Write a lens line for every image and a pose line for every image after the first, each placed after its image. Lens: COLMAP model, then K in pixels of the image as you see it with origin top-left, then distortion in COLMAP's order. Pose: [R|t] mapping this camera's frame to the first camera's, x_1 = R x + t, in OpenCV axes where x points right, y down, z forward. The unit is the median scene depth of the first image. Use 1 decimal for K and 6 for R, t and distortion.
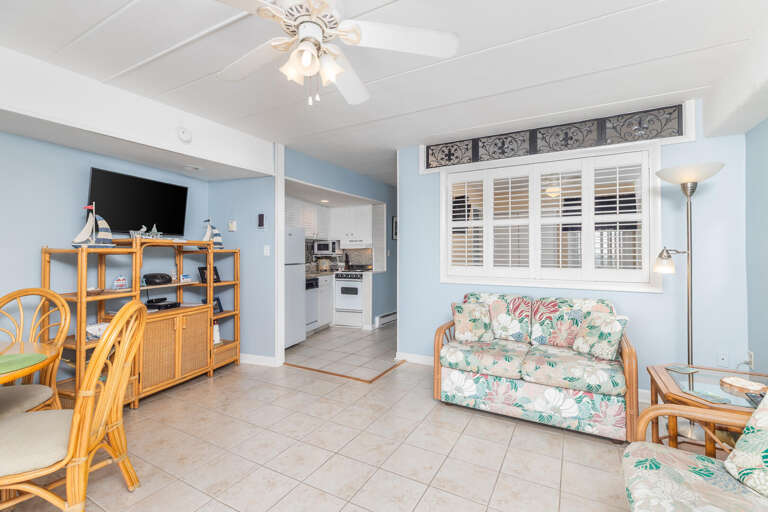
lens RADIAL K [[349.8, 0, 382.3], [0, 349.8, 249.6], [0, 0, 1]] dist [0.001874, -0.000411]
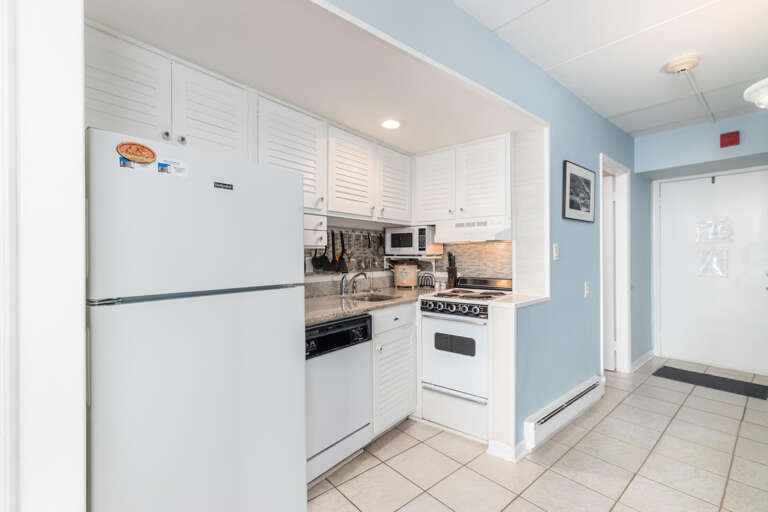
lens RADIAL K [[349.8, 0, 382.5], [0, 349.8, 254.3], [0, 0, 1]] dist [0.001874, -0.000411]
pose [[0.945253, -0.002274, -0.326330, -0.036106], [0.005740, 0.999937, 0.009658, 0.007729], [0.326288, -0.011002, 0.945207, 0.537580]]
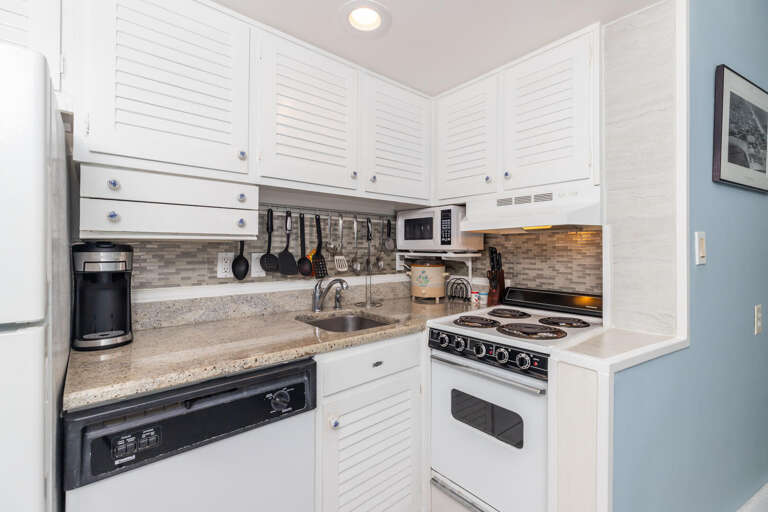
lens RADIAL K [[349.8, 0, 381.1], [0, 349.8, 248.4], [0, 0, 1]] dist [0.001874, -0.000411]
pose [[0.859578, 0.002070, -0.511001, -0.033526], [0.002166, 0.999968, 0.007694, 0.008469], [0.511000, -0.007720, 0.859546, 0.712365]]
